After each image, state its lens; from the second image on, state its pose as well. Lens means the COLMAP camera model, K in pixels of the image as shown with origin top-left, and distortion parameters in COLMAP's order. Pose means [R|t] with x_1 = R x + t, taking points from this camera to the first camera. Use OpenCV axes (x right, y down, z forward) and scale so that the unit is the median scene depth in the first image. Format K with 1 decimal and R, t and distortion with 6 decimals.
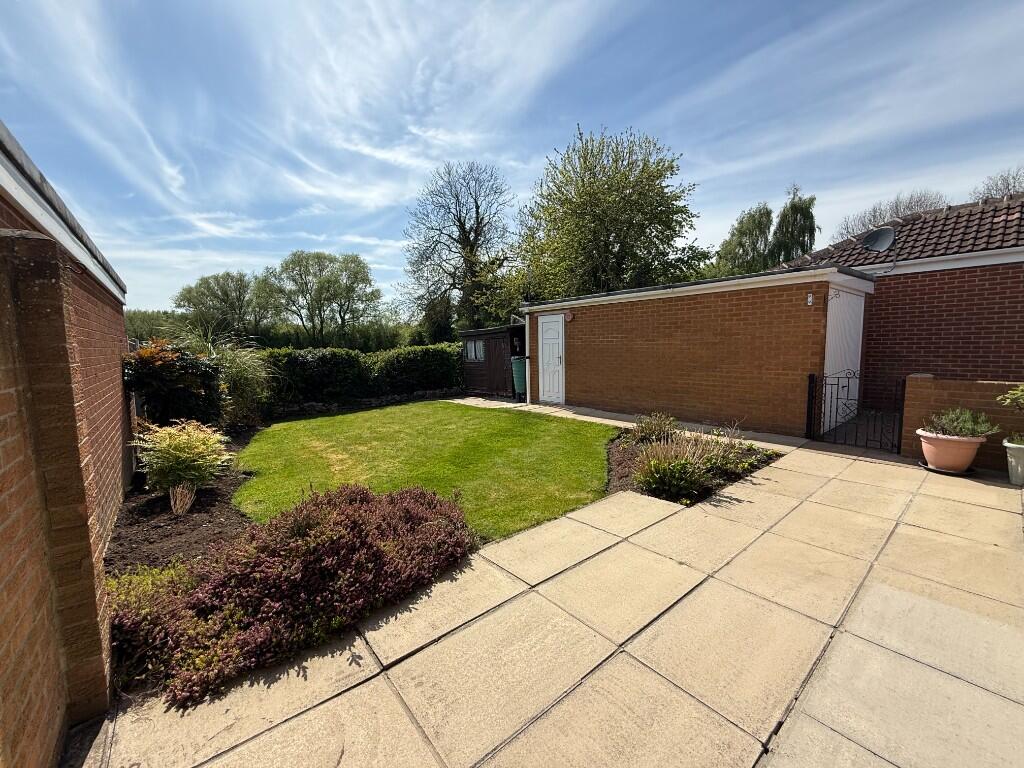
lens RADIAL K [[405.1, 0, 515.5], [0, 405.1, 398.6], [0, 0, 1]] dist [0.000949, -0.000008]
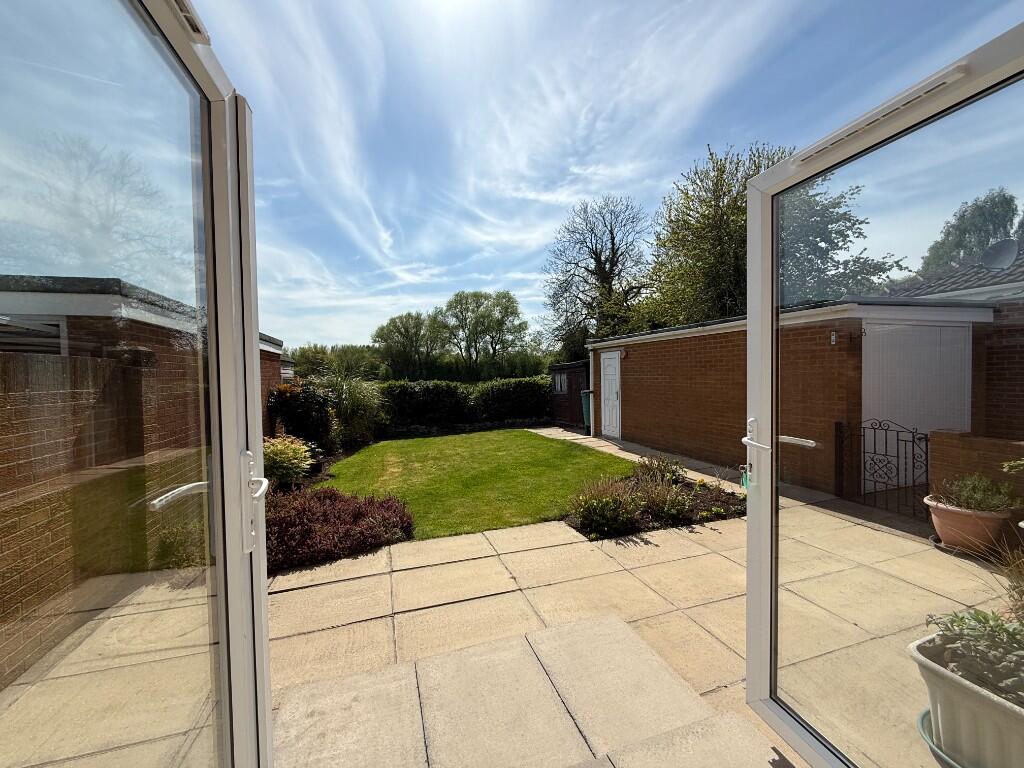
lens RADIAL K [[413.8, 0, 512.0], [0, 413.8, 384.0], [0, 0, 1]] dist [-0.000415, 0.000084]
pose [[0.928774, 0.012008, -0.370452, 0.035517], [-0.049682, 0.994489, -0.092323, -0.002132], [0.367302, 0.104152, 0.924252, -0.006854]]
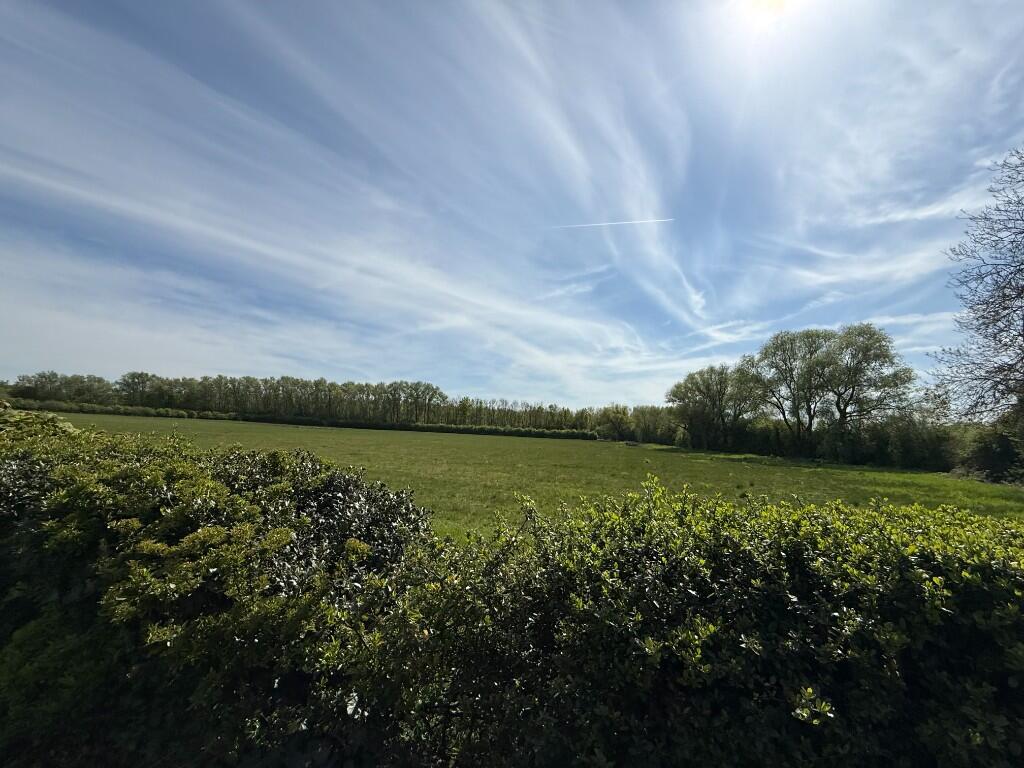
lens RADIAL K [[407.3, 0, 508.3], [0, 407.3, 381.0], [0, 0, 1]] dist [-0.000466, -0.000265]
pose [[0.444891, -0.067255, -0.893056, -0.035243], [-0.180262, 0.970044, -0.162853, -0.023682], [0.877256, 0.233436, 0.419440, 0.152890]]
